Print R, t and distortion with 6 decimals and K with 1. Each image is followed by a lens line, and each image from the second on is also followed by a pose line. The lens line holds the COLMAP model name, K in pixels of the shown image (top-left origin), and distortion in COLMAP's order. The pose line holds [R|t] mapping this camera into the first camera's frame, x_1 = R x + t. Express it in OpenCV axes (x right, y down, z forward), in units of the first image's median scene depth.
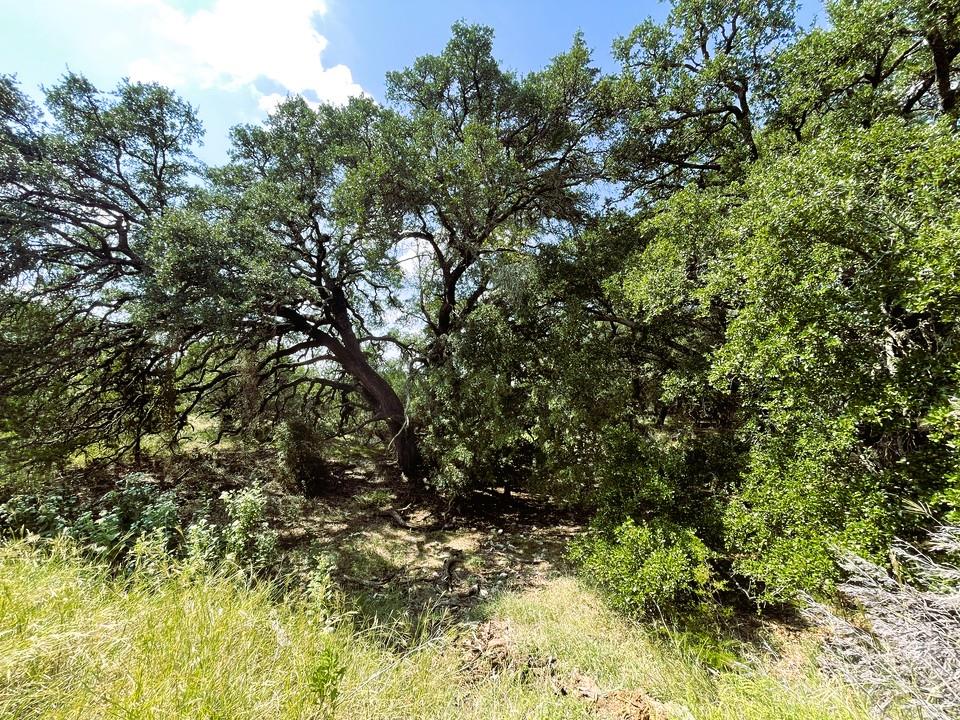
lens RADIAL K [[389.8, 0, 480.9], [0, 389.8, 361.6], [0, 0, 1]] dist [-0.004890, 0.001209]
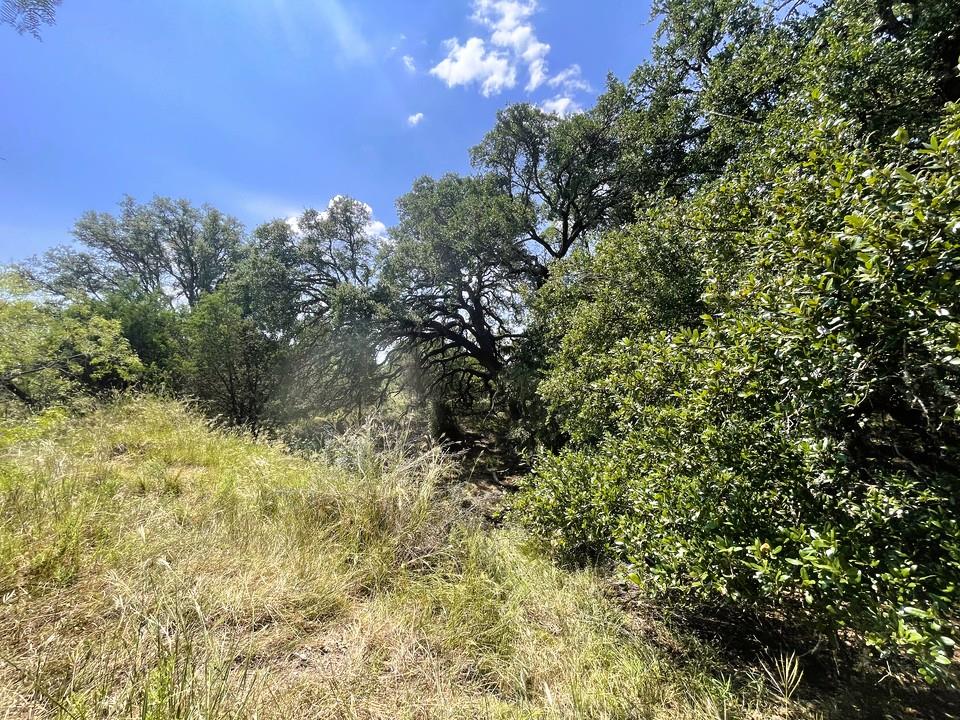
lens RADIAL K [[389.8, 0, 478.9], [0, 389.8, 362.7], [0, 0, 1]] dist [-0.004890, 0.001209]
pose [[0.874515, -0.002142, -0.484994, 0.353258], [0.024620, 0.998897, 0.039982, -0.042404], [0.484373, -0.046905, 0.873603, -0.162033]]
